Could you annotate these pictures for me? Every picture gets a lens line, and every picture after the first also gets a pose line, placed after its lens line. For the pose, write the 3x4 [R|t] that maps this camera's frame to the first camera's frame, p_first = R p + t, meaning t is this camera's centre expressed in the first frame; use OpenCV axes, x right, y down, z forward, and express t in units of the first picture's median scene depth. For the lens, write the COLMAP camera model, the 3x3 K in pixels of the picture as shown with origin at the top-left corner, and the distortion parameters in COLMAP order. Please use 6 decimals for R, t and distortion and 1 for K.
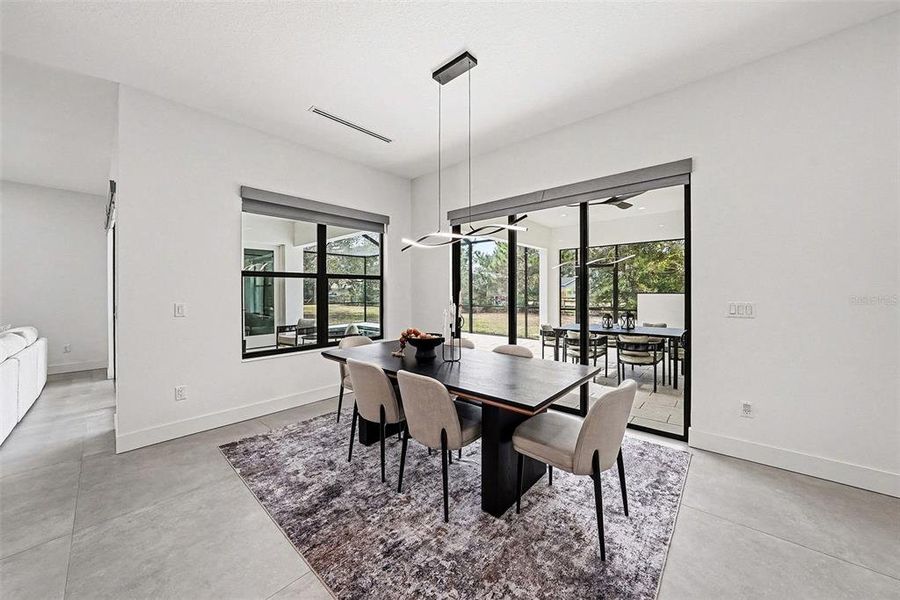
lens RADIAL K [[316.4, 0, 450.0], [0, 316.4, 300.0], [0, 0, 1]] dist [-0.016655, 0.000034]
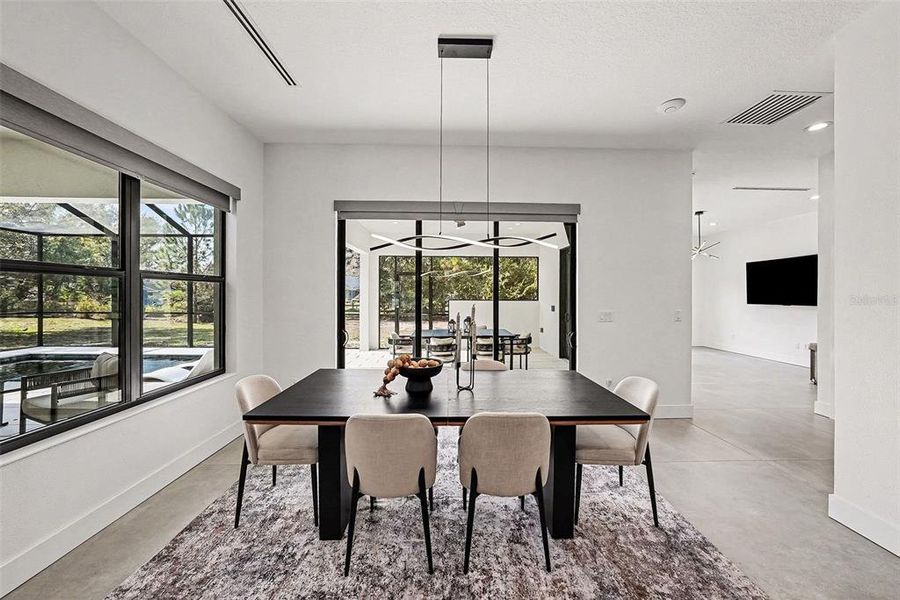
lens RADIAL K [[322.7, 0, 445.9], [0, 322.7, 300.0], [0, 0, 1]] dist [-0.010251, 0.000214]
pose [[0.738678, 0.001808, 0.674056, -0.488704], [0.004843, 0.999956, -0.007989, -0.029521], [-0.674041, 0.009166, 0.738637, 0.306414]]
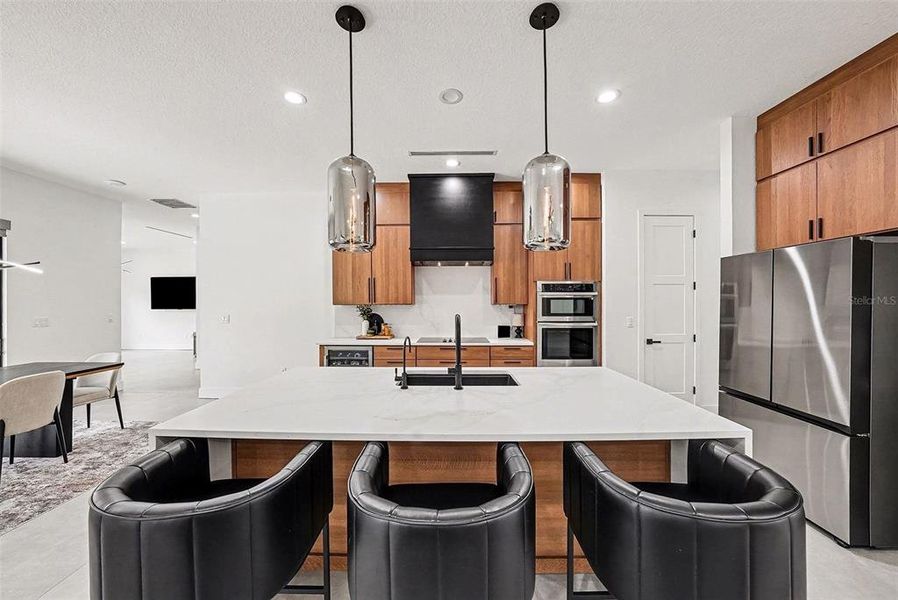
lens RADIAL K [[322.0, 0, 444.9], [0, 322.0, 300.0], [0, 0, 1]] dist [-0.010251, 0.000214]
pose [[-0.632317, 0.015460, 0.774555, -1.400259], [0.025583, 0.999672, 0.000932, -0.026674], [-0.774287, 0.020405, -0.632506, 0.308955]]
